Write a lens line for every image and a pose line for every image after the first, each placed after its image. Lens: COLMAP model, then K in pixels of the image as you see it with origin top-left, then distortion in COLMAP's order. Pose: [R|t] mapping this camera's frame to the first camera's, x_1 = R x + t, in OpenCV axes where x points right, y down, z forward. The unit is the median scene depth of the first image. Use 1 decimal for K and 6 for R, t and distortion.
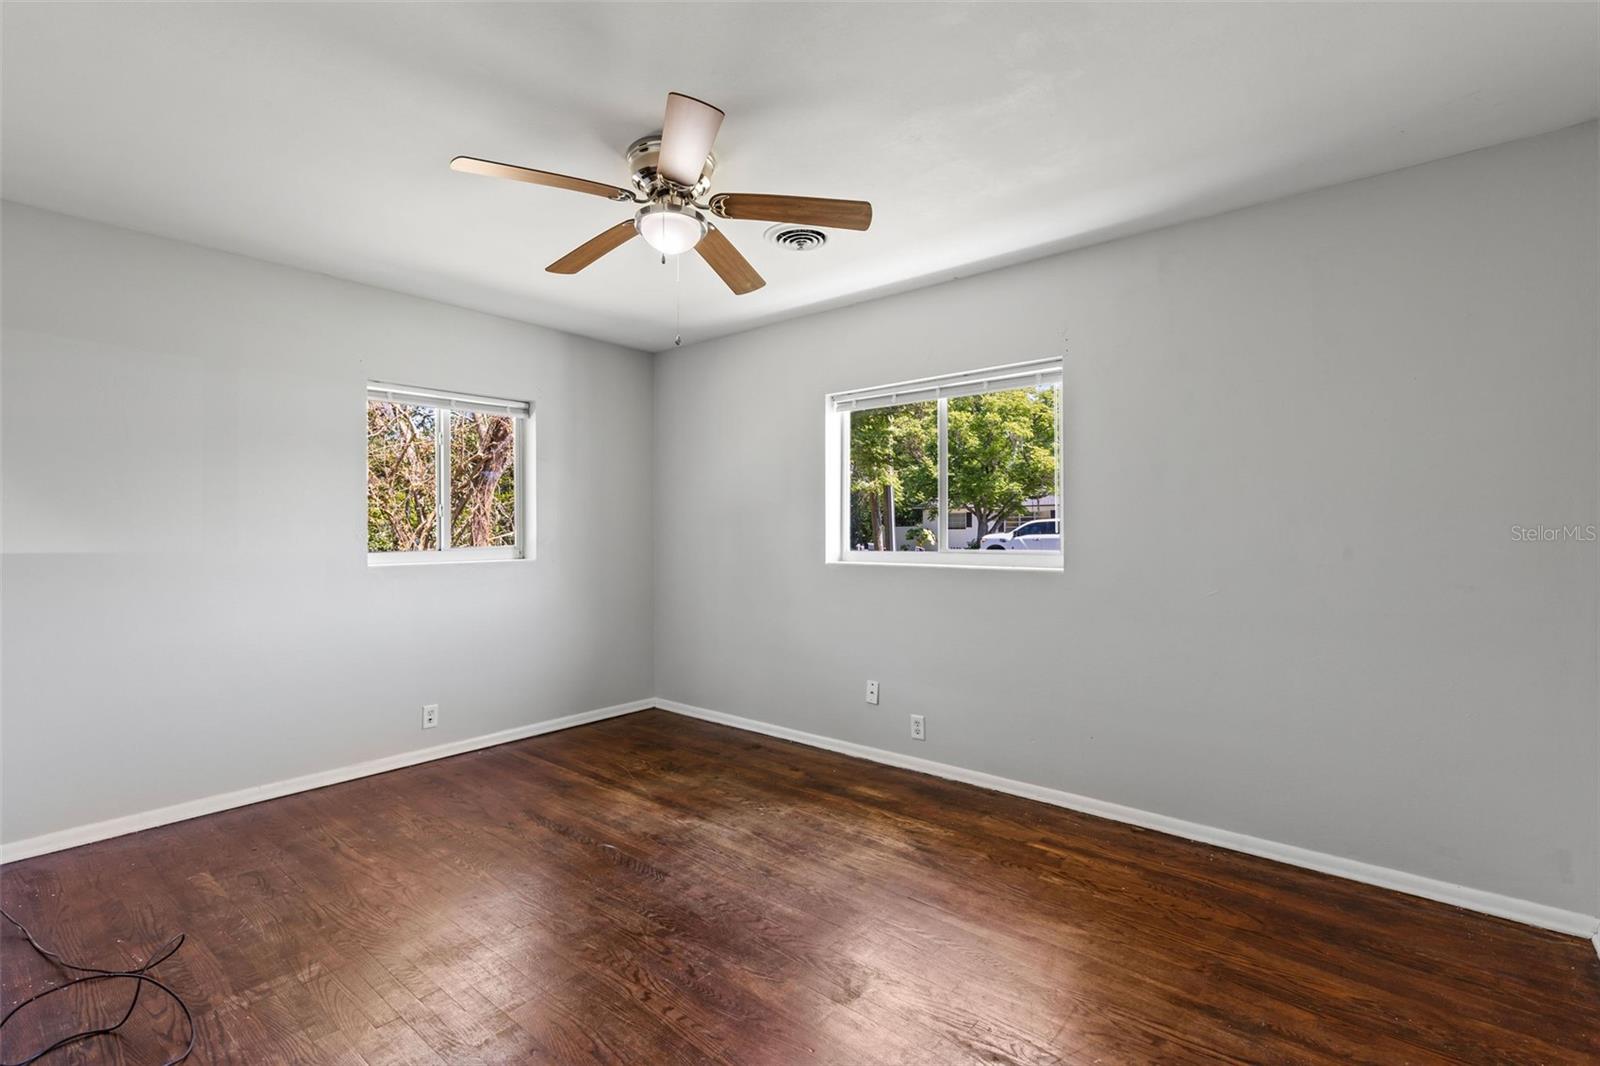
lens RADIAL K [[722.6, 0, 799.1], [0, 722.6, 536.3], [0, 0, 1]] dist [0.007646, -0.001855]
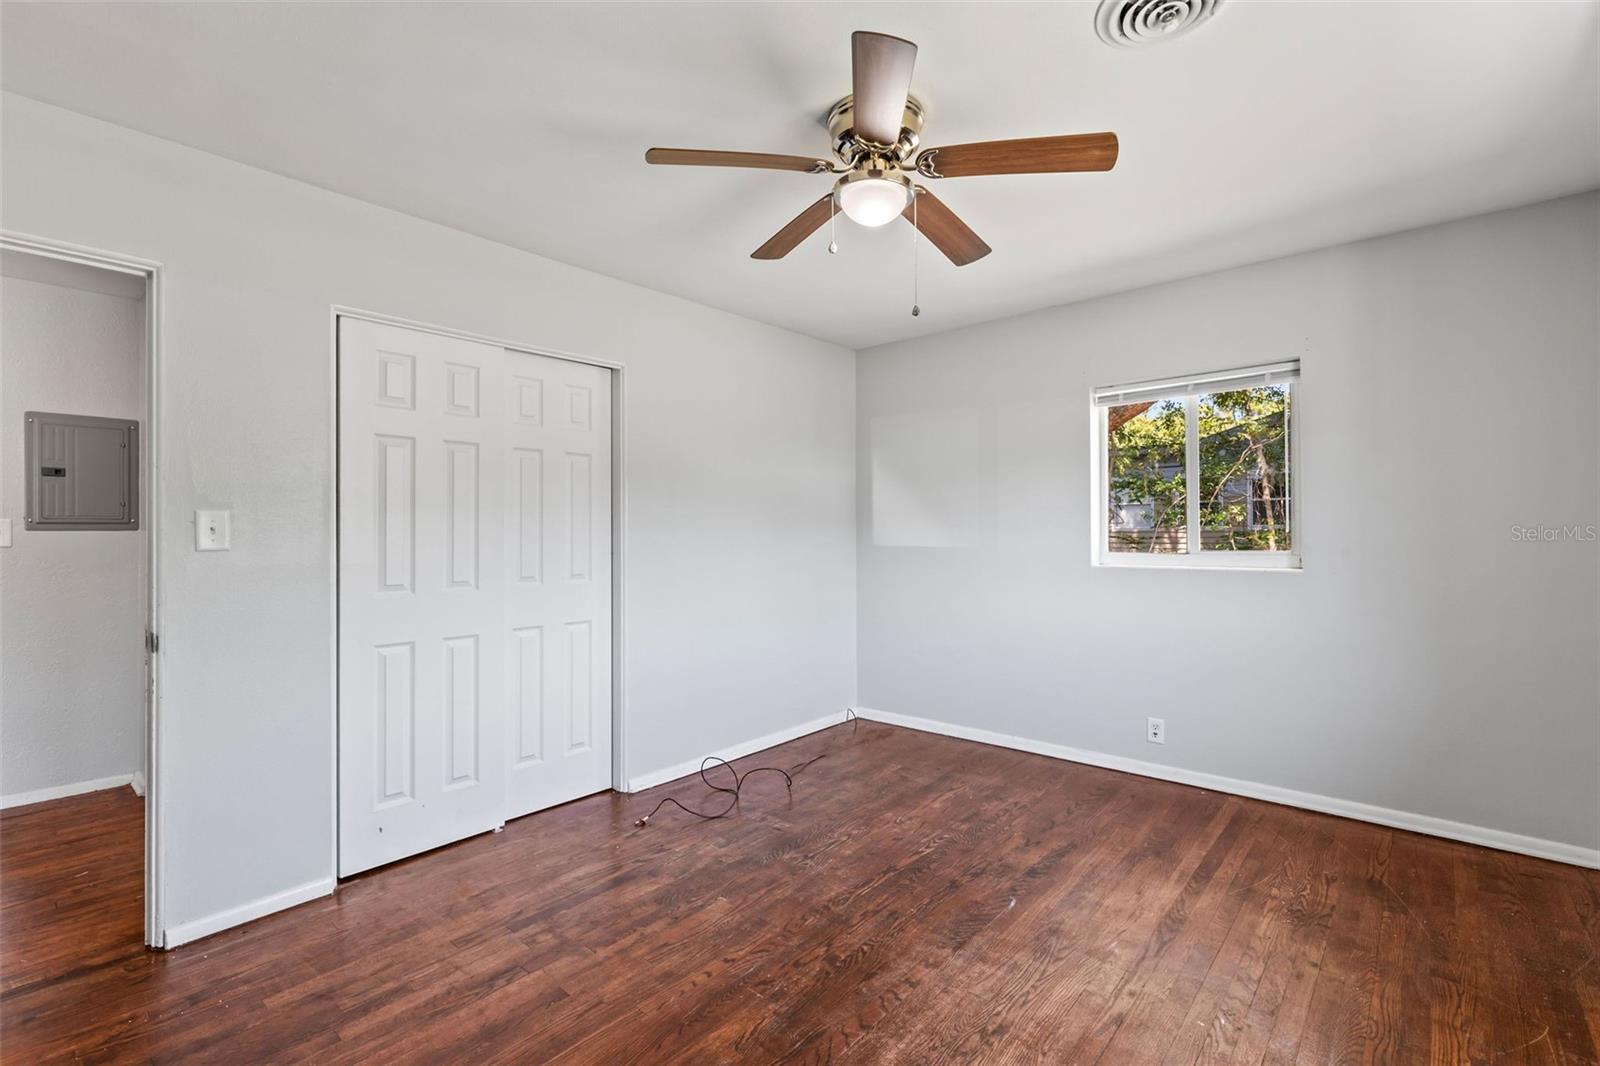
lens RADIAL K [[722.6, 0, 803.7], [0, 722.6, 536.8], [0, 0, 1]] dist [0.007646, -0.001855]
pose [[-0.028627, 0.005355, -0.999576, 0.538965], [-0.004362, 0.999975, 0.005482, -0.005852], [0.999581, 0.004517, -0.028603, 0.704655]]
